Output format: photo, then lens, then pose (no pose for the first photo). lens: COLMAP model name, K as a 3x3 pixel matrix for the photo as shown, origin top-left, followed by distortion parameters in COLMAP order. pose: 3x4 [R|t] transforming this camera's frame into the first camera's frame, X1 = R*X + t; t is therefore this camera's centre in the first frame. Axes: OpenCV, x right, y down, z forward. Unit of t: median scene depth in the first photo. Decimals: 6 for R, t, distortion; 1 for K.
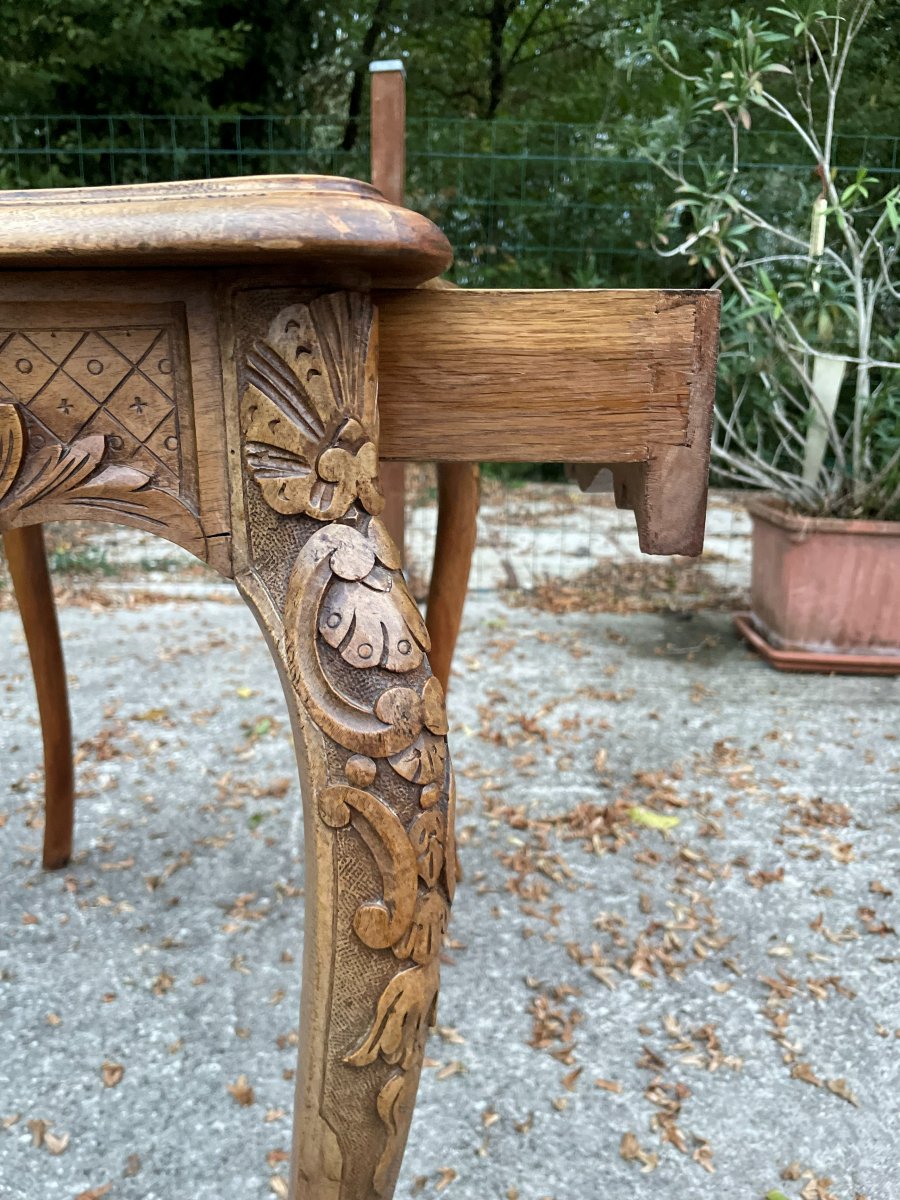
lens RADIAL K [[917.2, 0, 442.7], [0, 917.2, 617.3], [0, 0, 1]] dist [0.086259, -0.121824]
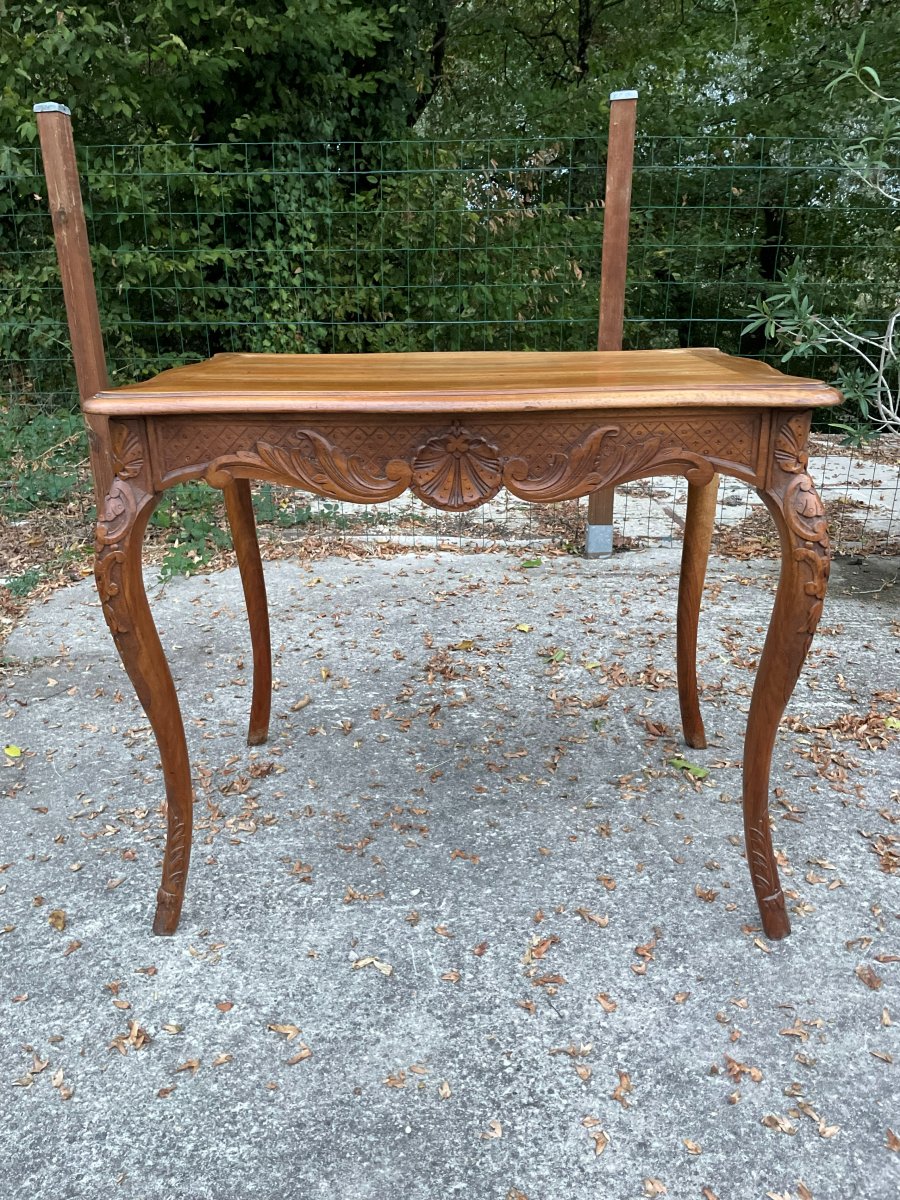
lens RADIAL K [[917.2, 0, 445.7], [0, 917.2, 591.7], [0, 0, 1]] dist [0.086259, -0.121824]
pose [[0.999289, -0.003628, -0.037533, -0.438758], [0.005417, 0.998849, 0.047664, -0.043487], [0.037317, -0.047833, 0.998158, -0.384415]]
